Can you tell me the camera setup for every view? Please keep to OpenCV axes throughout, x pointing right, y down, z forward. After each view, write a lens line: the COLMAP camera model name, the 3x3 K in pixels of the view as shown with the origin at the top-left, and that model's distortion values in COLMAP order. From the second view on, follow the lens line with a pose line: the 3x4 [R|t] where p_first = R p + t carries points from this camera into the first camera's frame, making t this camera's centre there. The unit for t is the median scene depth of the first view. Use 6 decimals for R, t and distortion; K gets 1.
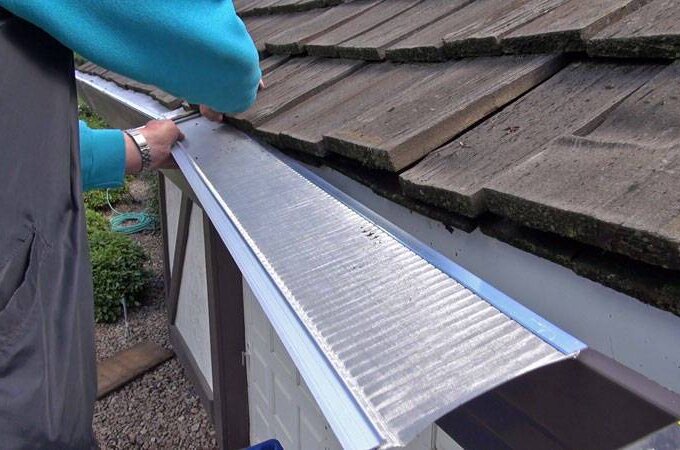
lens RADIAL K [[596.3, 0, 340.0], [0, 596.3, 225.0], [0, 0, 1]] dist [-0.008036, -0.016298]
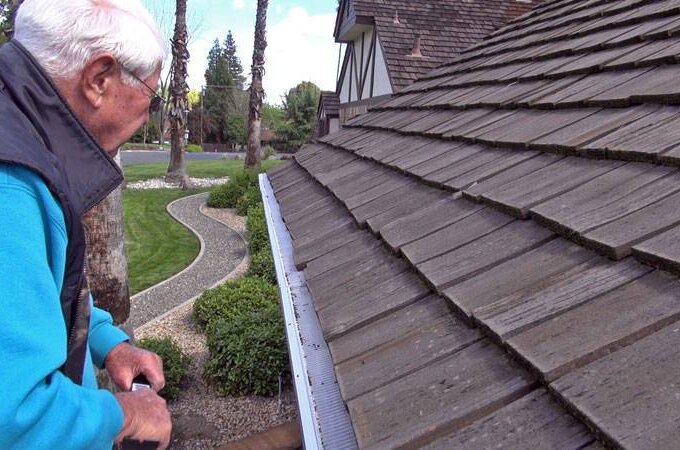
lens RADIAL K [[591.0, 0, 340.0], [0, 591.0, 225.0], [0, 0, 1]] dist [-0.024879, -0.006271]
pose [[0.950095, 0.085366, -0.300052, 0.105552], [-0.122479, 0.986675, -0.107109, -0.132009], [0.286910, 0.138514, 0.947890, -0.066339]]
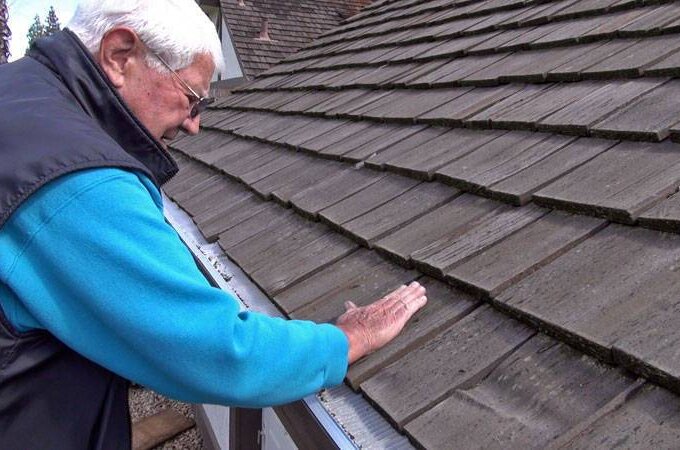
lens RADIAL K [[591.0, 0, 340.0], [0, 591.0, 225.0], [0, 0, 1]] dist [-0.024879, -0.006271]
pose [[0.997663, 0.045818, -0.050680, 0.032430], [-0.050919, 0.993229, -0.104424, -0.094404], [0.045553, 0.106760, 0.993241, -0.136208]]
